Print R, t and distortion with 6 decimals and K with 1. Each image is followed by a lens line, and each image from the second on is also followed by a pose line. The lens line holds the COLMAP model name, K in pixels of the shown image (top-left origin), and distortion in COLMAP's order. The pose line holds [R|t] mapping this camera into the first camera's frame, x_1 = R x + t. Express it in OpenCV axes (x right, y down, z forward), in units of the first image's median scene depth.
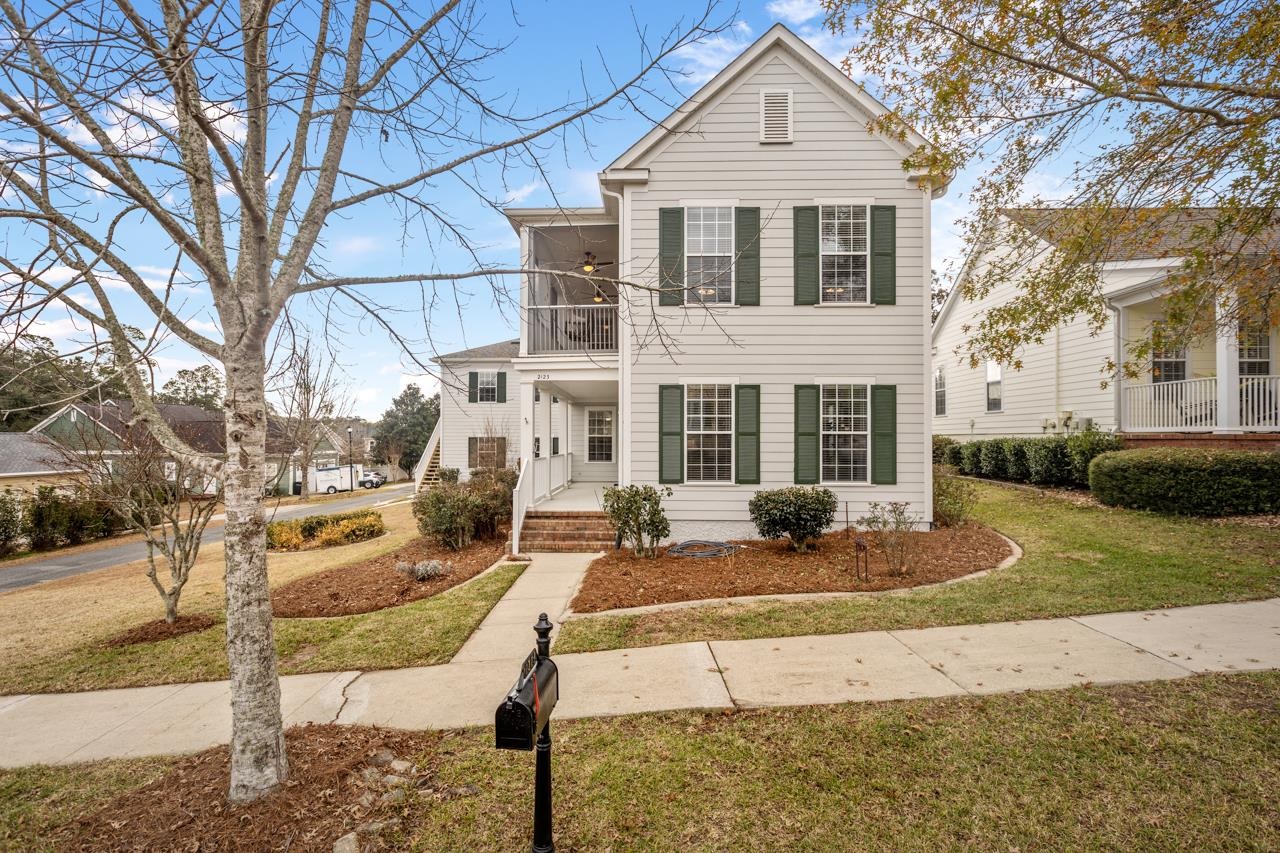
lens RADIAL K [[600.0, 0, 630.9], [0, 600.0, 438.5], [0, 0, 1]] dist [0.009618, -0.002851]
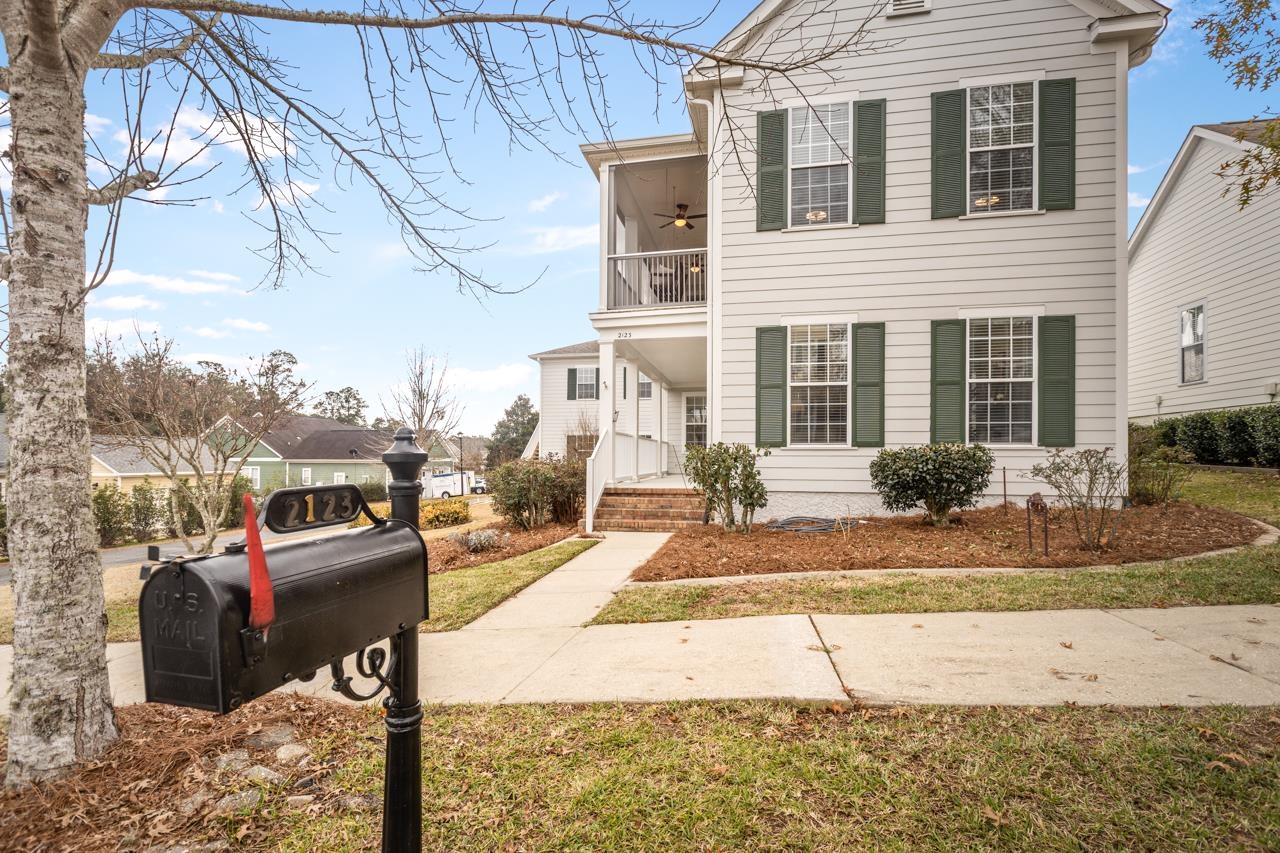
lens RADIAL K [[600.0, 0, 645.6], [0, 600.0, 457.8], [0, 0, 1]] dist [0.009618, -0.002851]
pose [[0.987276, 0.000934, -0.159015, 0.031476], [-0.000454, 0.999995, 0.003053, 0.095043], [0.159017, -0.002942, 0.987271, 0.178390]]
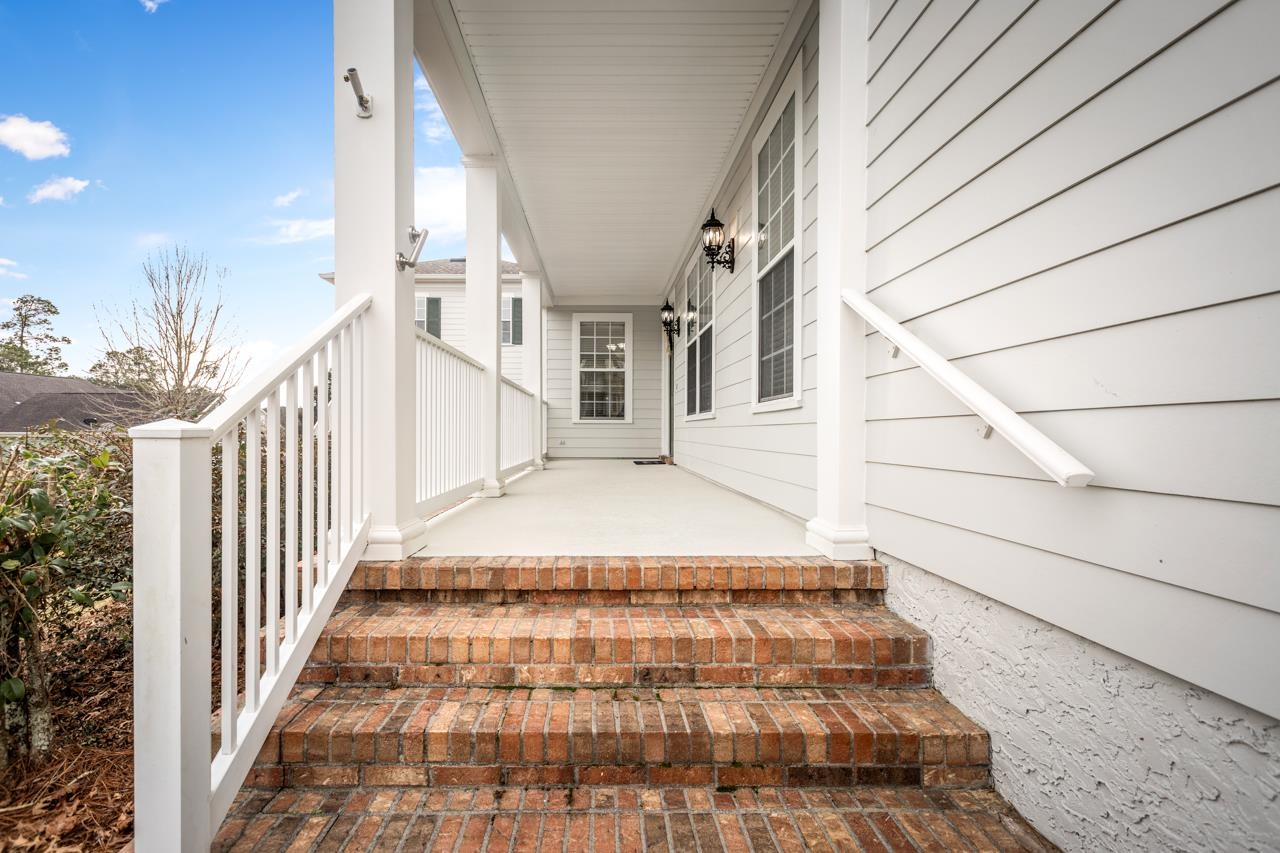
lens RADIAL K [[600.0, 0, 614.3], [0, 600.0, 417.4], [0, 0, 1]] dist [0.009618, -0.002851]
pose [[0.999261, 0.003431, 0.038292, -0.129243], [-0.002687, 0.999807, -0.019457, 0.100327], [-0.038352, 0.019340, 0.999077, 1.030370]]
